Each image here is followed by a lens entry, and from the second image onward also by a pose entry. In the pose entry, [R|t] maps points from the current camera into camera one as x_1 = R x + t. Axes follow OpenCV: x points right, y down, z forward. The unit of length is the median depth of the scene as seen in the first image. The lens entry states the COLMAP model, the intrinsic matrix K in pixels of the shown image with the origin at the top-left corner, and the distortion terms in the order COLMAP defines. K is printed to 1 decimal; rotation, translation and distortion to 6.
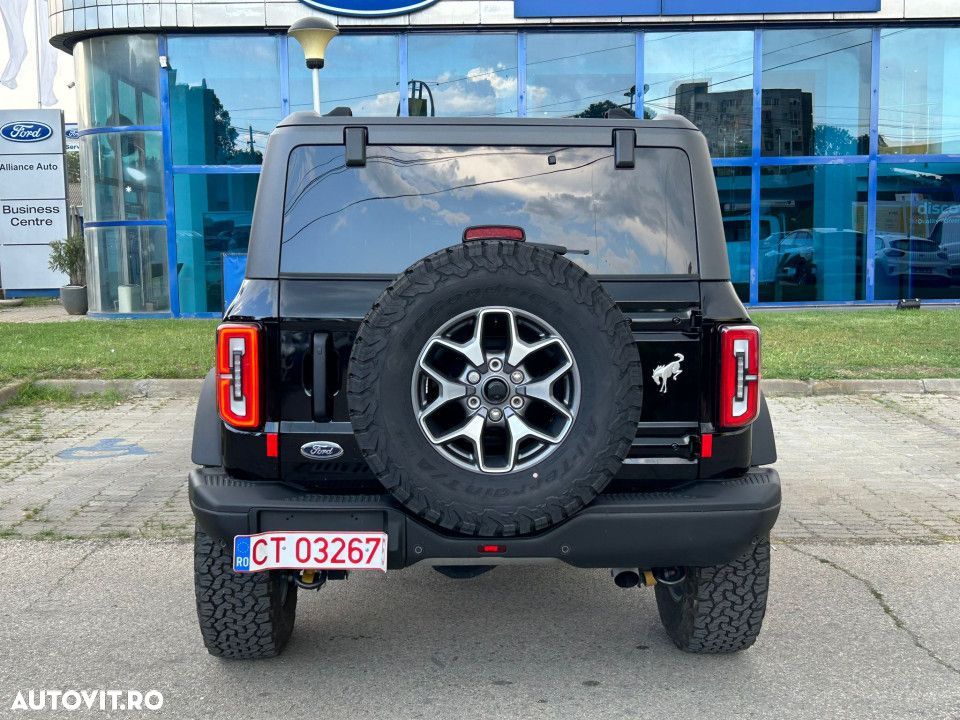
lens RADIAL K [[1162.1, 0, 465.0], [0, 1162.1, 360.8], [0, 0, 1]] dist [0.191365, -0.718904]
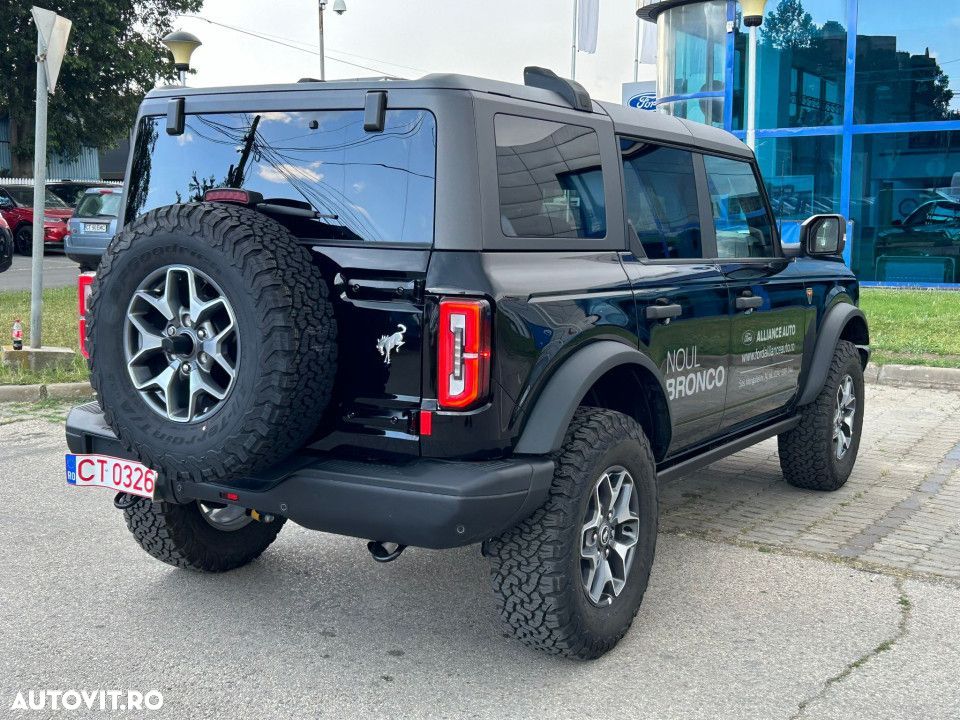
lens RADIAL K [[1162.1, 0, 465.0], [0, 1162.1, 360.8], [0, 0, 1]] dist [0.191365, -0.718904]
pose [[0.832738, 0.082913, -0.547424, 0.762153], [-0.067263, 0.996550, 0.048617, -0.026801], [0.549566, -0.003664, 0.835442, 0.229535]]
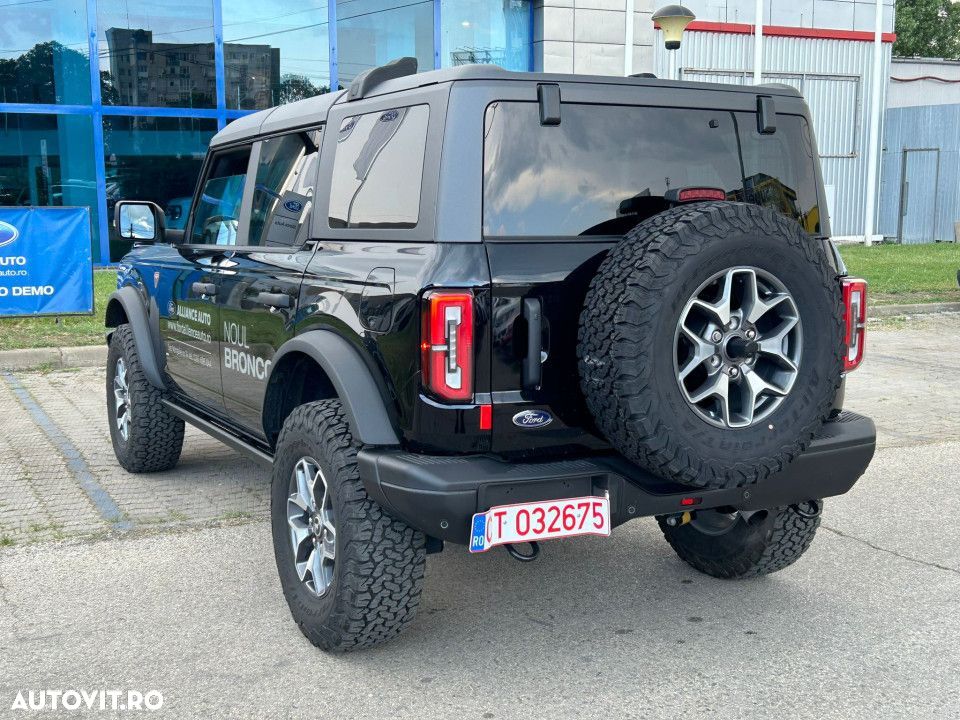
lens RADIAL K [[1162.1, 0, 465.0], [0, 1162.1, 360.8], [0, 0, 1]] dist [0.191365, -0.718904]
pose [[0.902765, -0.053704, 0.426769, -0.587306], [0.036654, 0.998171, 0.048072, -0.020379], [-0.428570, -0.027755, 0.903082, 0.150582]]
